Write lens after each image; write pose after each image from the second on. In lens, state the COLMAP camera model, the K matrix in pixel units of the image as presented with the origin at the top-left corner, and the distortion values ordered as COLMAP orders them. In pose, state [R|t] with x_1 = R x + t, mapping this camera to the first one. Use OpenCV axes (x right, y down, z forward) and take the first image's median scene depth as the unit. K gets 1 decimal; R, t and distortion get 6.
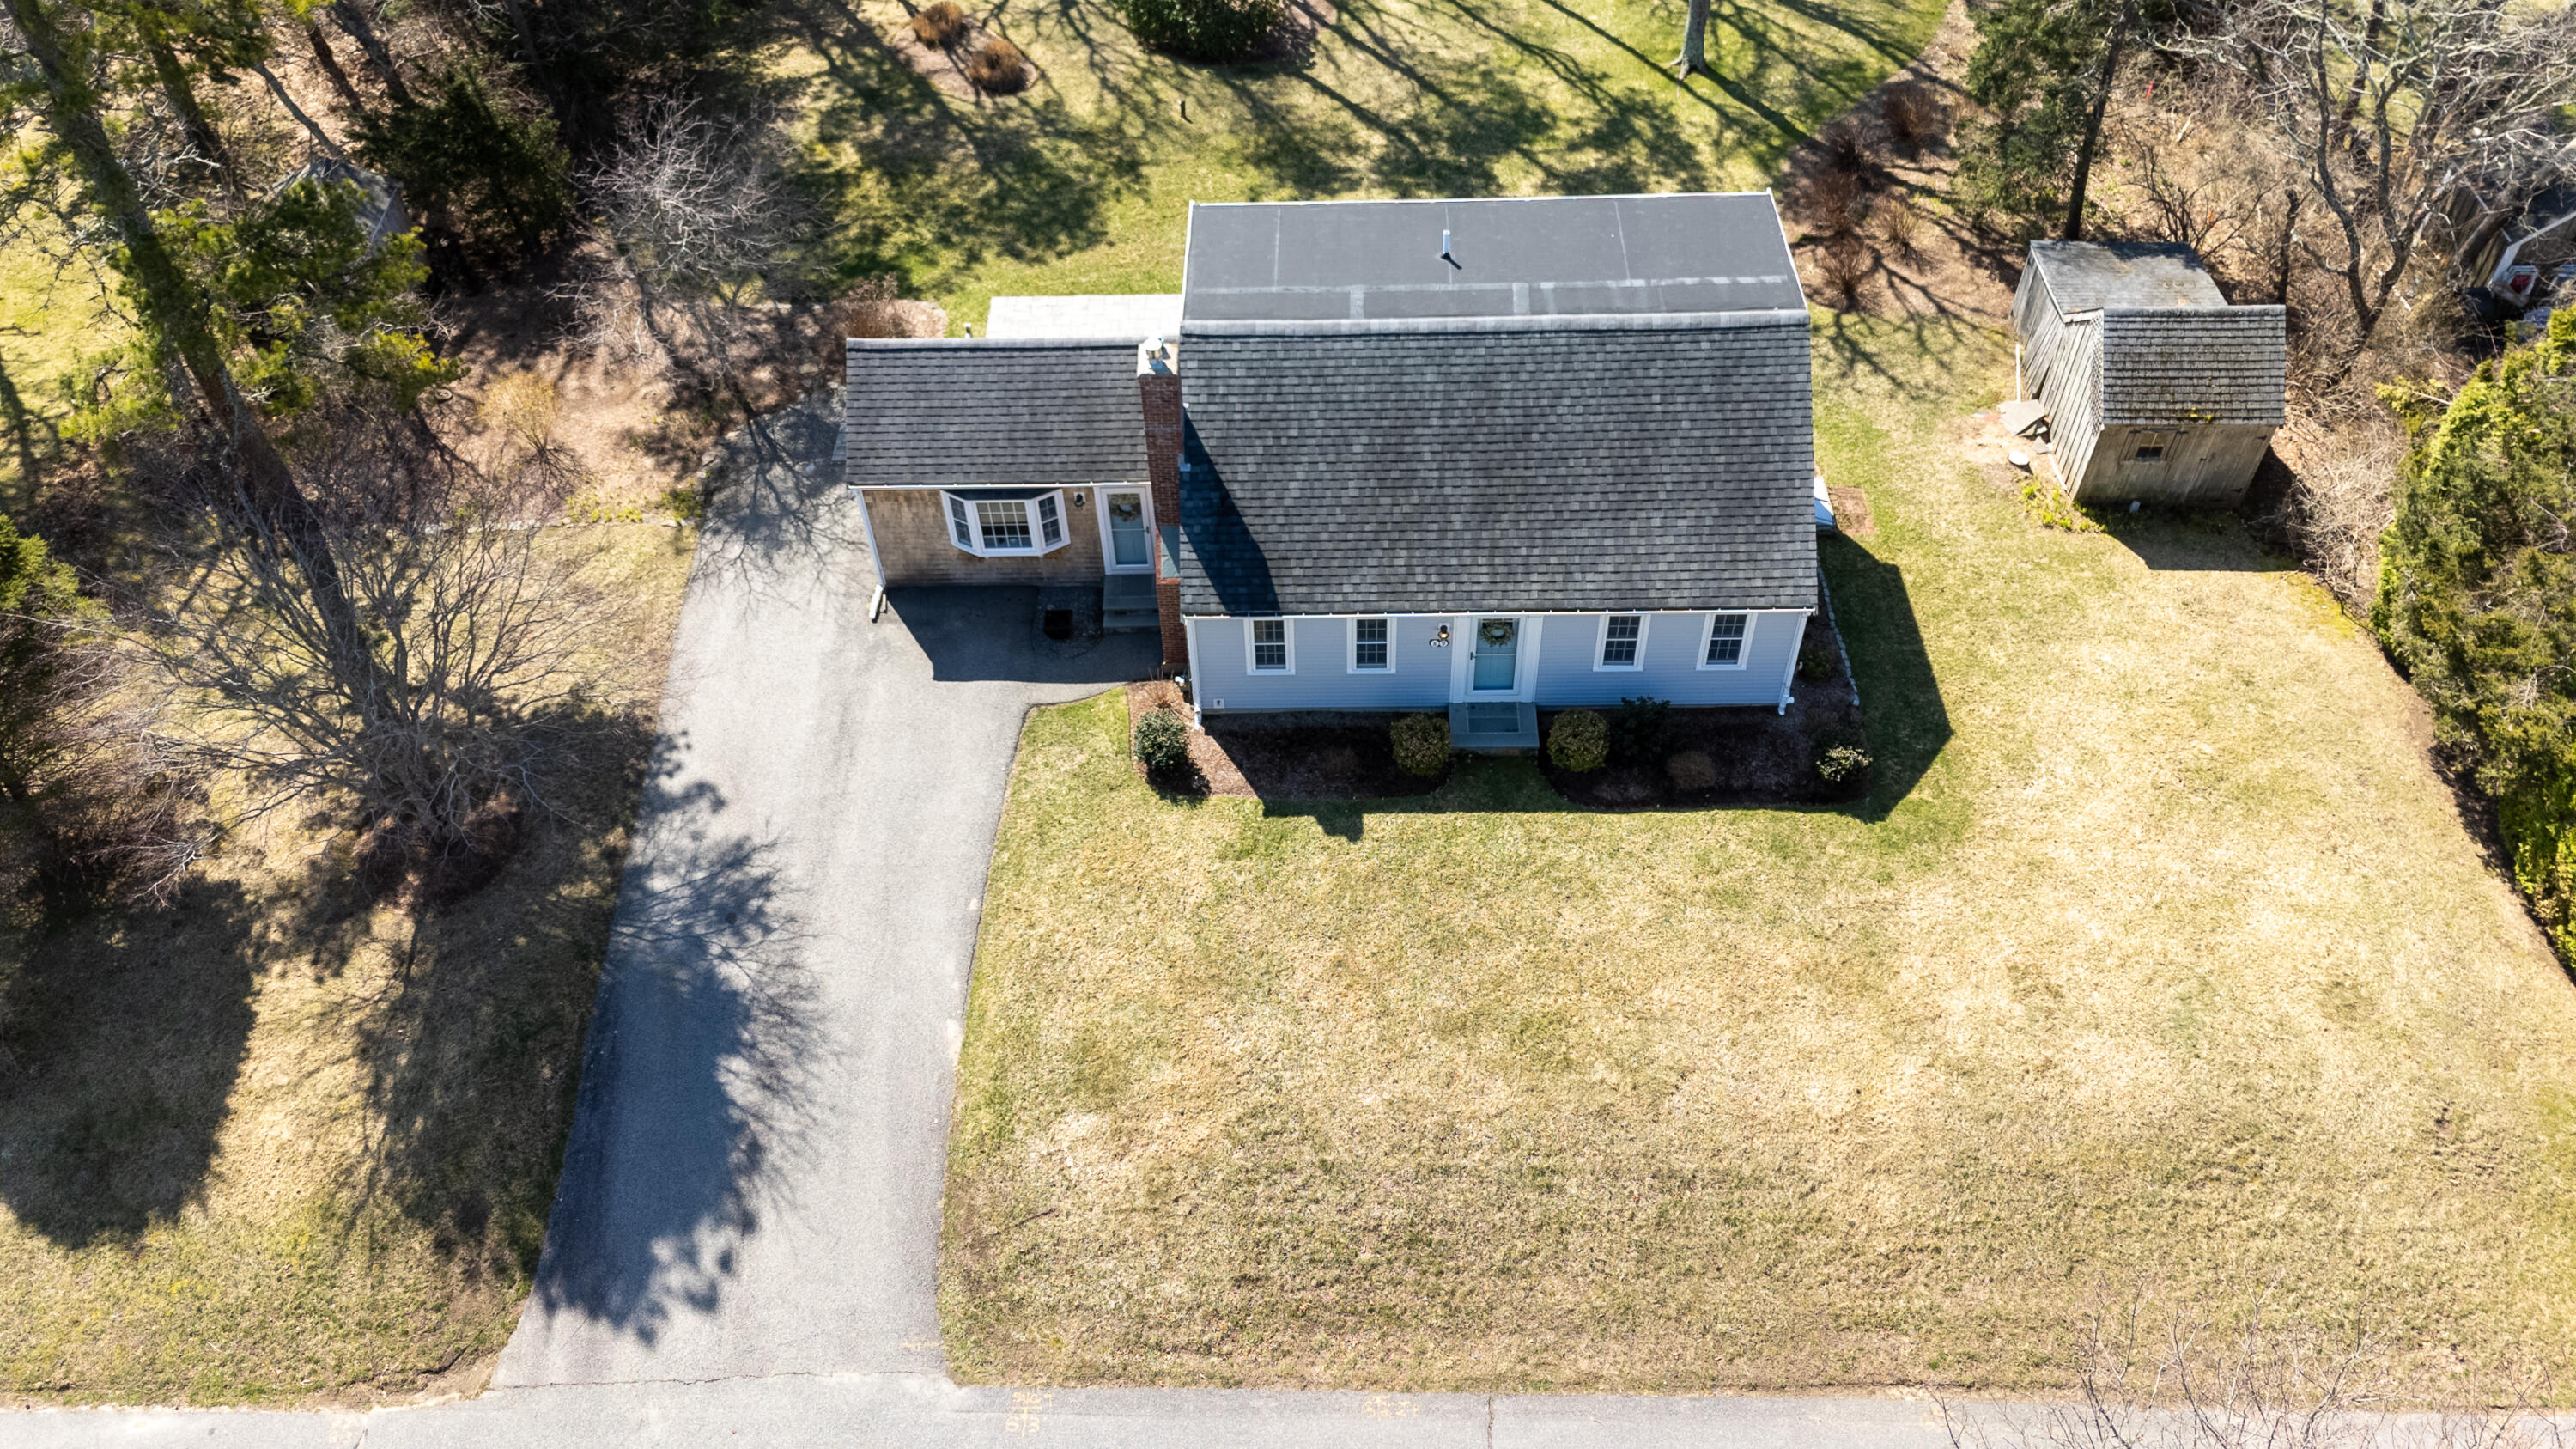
lens RADIAL K [[1889.8, 0, 1292.5], [0, 1889.8, 715.8], [0, 0, 1]] dist [0.083898, -0.084653]
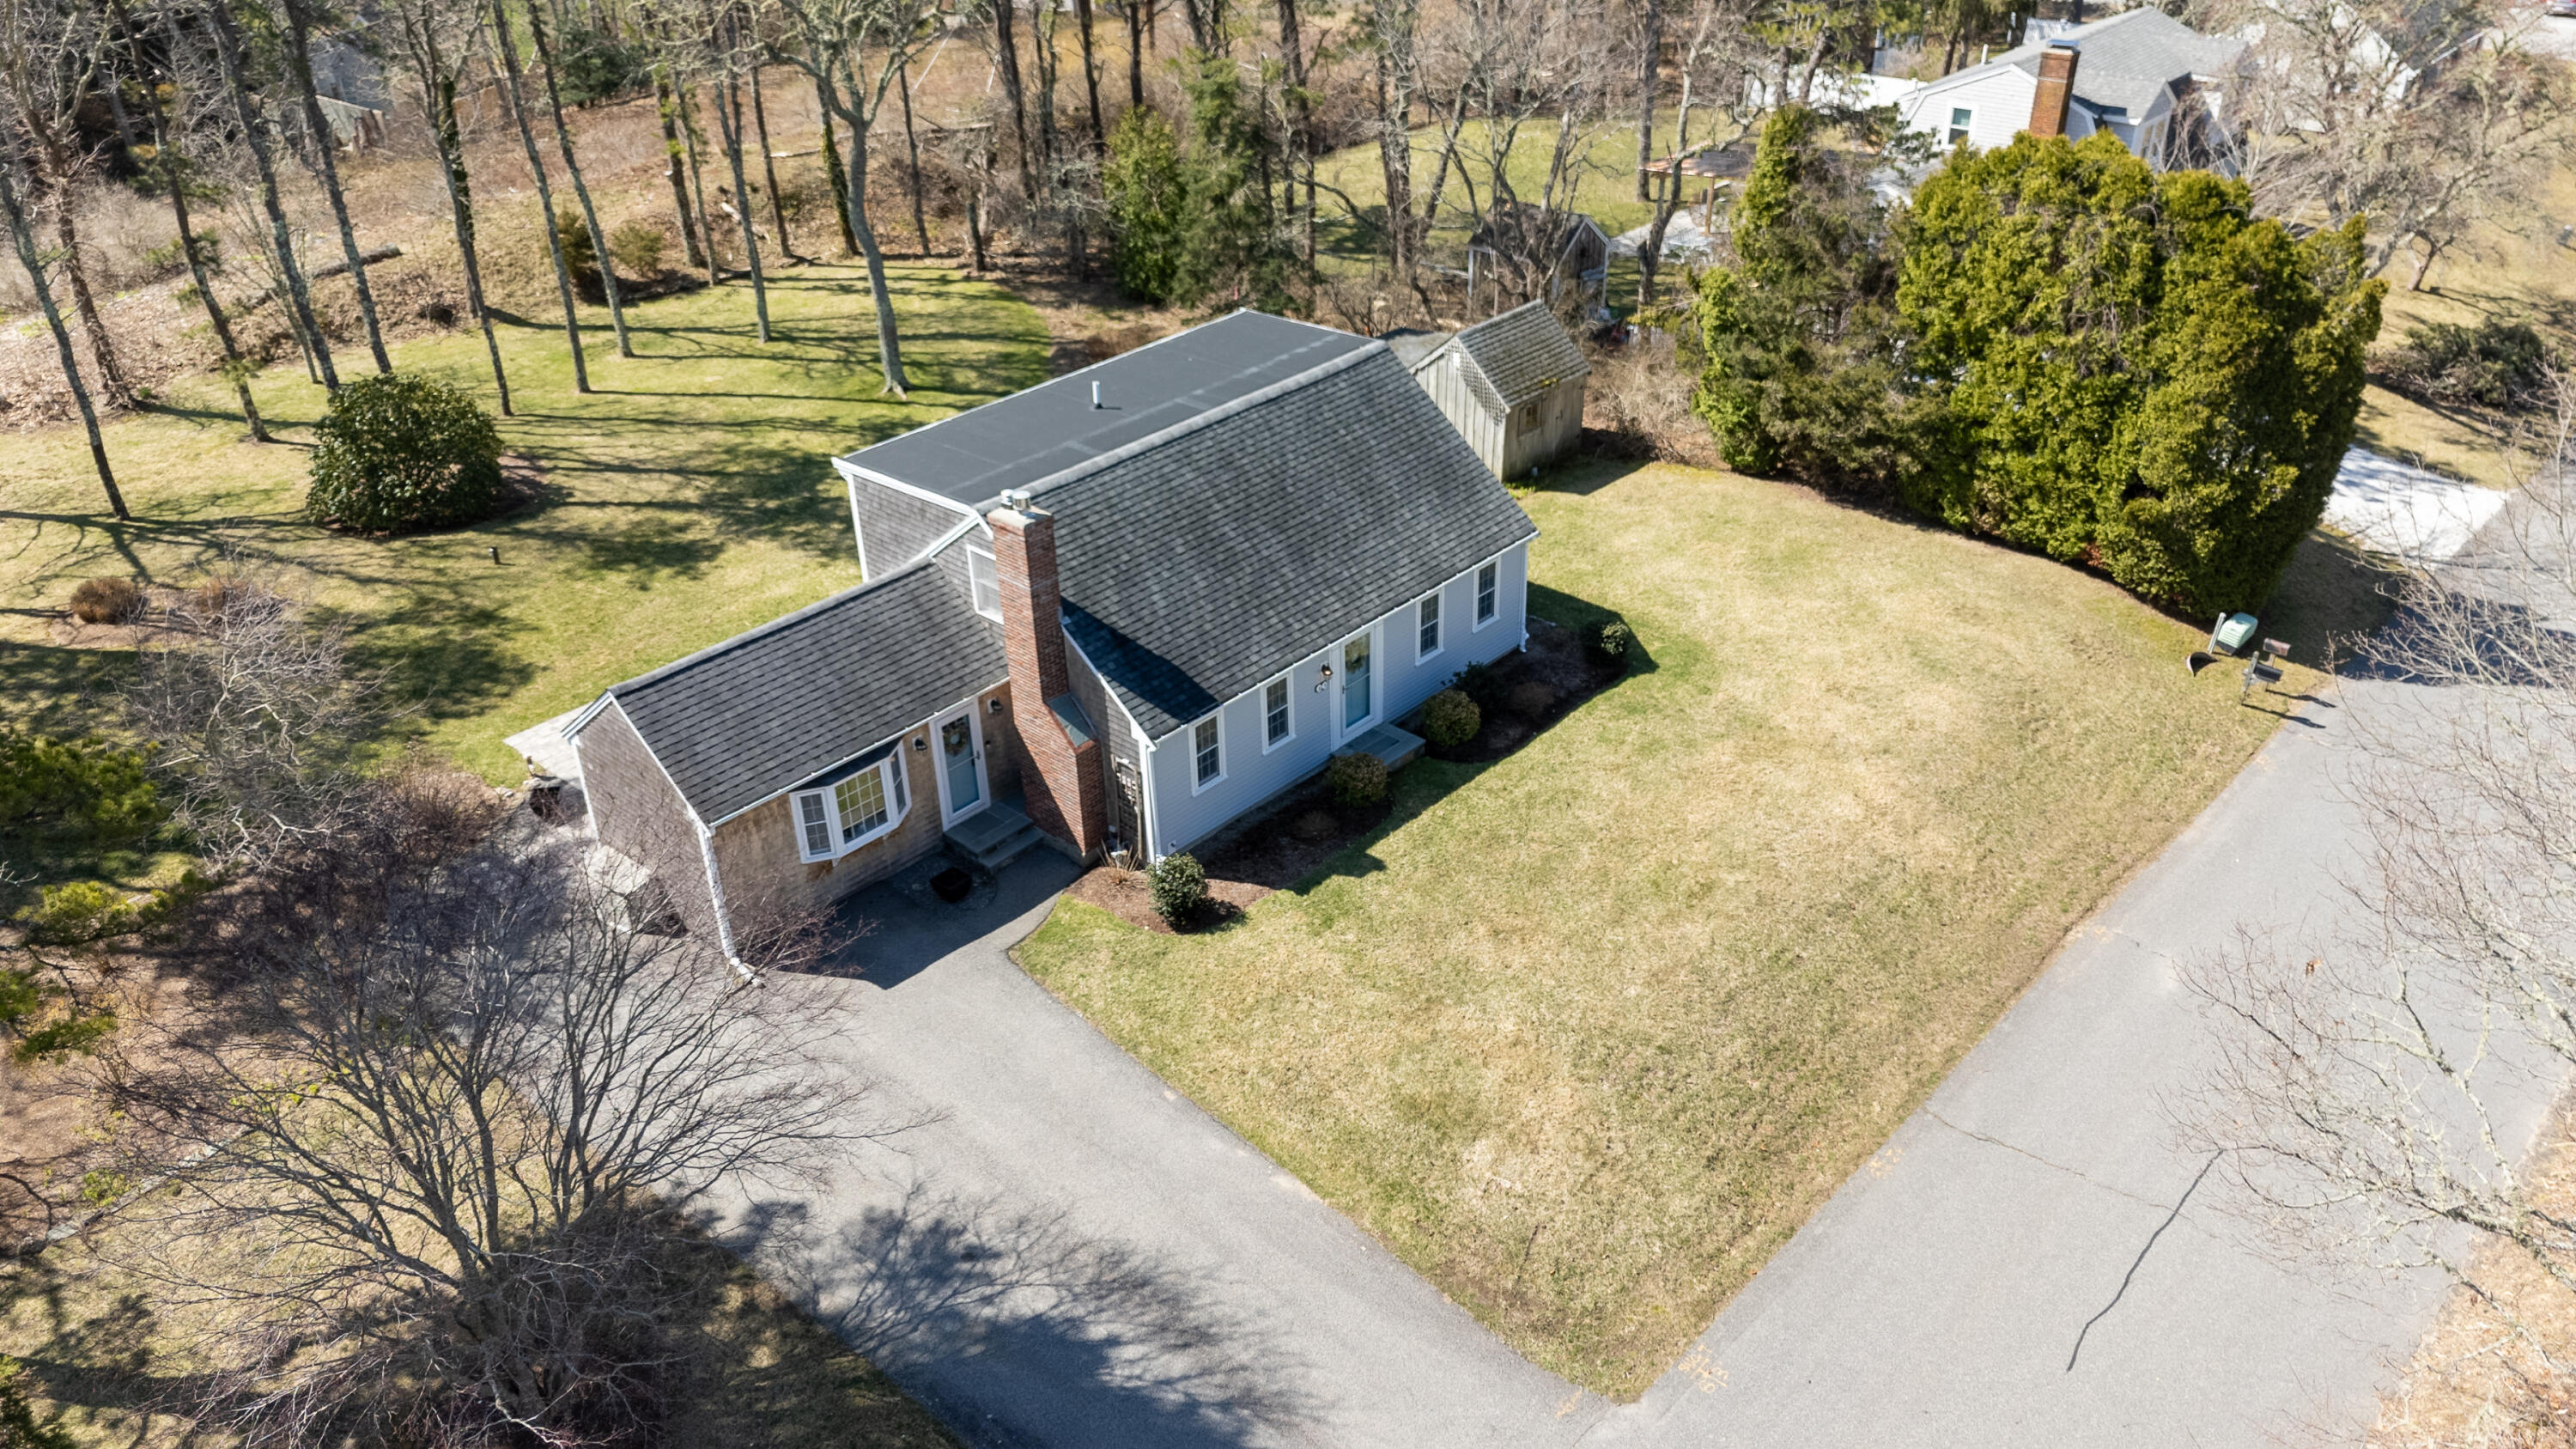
lens RADIAL K [[1897.1, 0, 1290.2], [0, 1897.1, 708.3], [0, 0, 1]] dist [0.053689, -0.019976]
pose [[0.671871, -0.368483, 0.642503, -0.599782], [0.552984, 0.826655, -0.104165, 0.069620], [-0.492745, 0.425280, 0.759170, 0.211831]]
